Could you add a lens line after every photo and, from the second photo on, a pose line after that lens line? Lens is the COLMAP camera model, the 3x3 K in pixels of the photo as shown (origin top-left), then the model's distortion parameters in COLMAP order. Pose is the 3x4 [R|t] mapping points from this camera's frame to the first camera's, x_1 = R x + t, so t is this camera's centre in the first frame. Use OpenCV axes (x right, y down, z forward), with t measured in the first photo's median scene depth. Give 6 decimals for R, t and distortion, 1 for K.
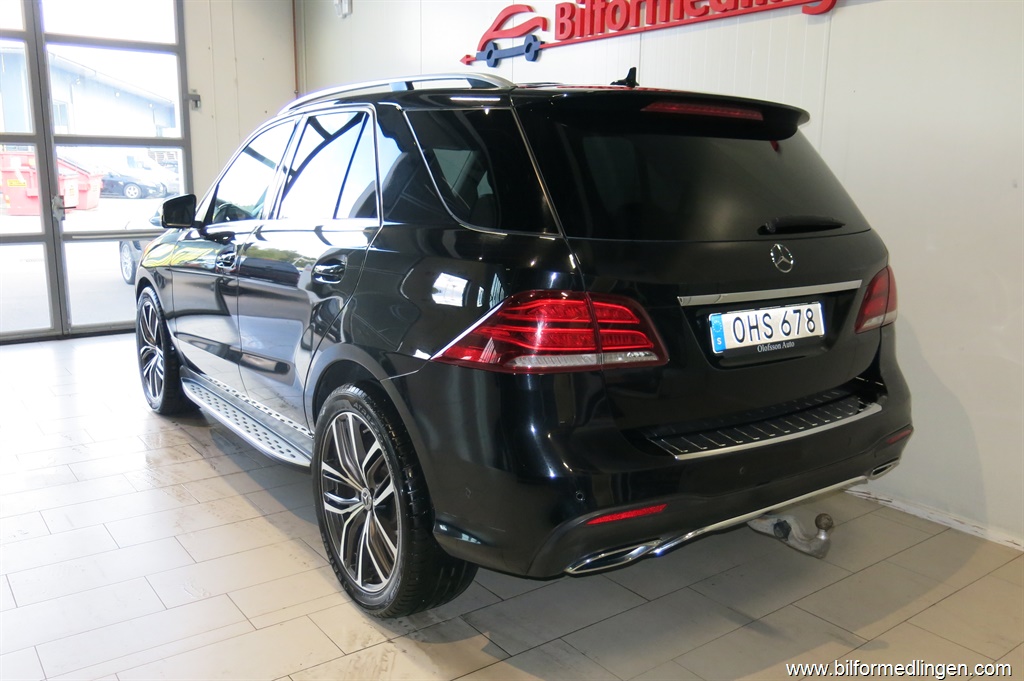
lens RADIAL K [[857.7, 0, 510.7], [0, 857.7, 344.8], [0, 0, 1]] dist [-0.010839, -0.006037]
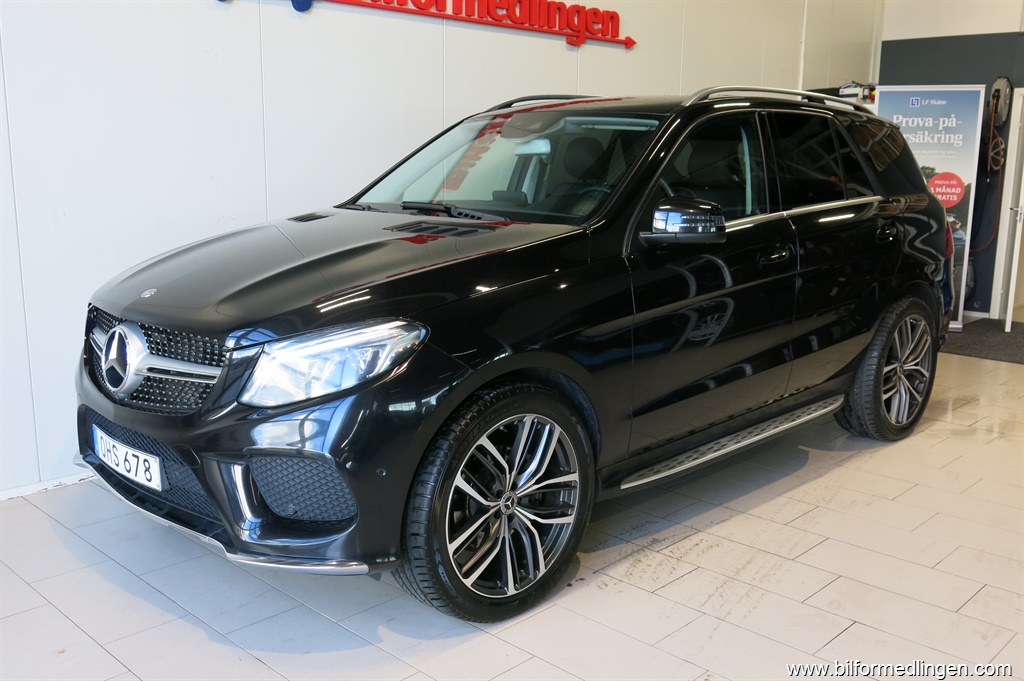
lens RADIAL K [[945.9, 0, 518.6], [0, 945.9, 340.0], [0, 0, 1]] dist [-0.010298, -0.002755]
pose [[-0.161136, -0.199162, 0.966628, -0.922242], [0.184881, 0.955997, 0.227791, -0.211292], [-0.969461, 0.215417, -0.117224, 1.004657]]
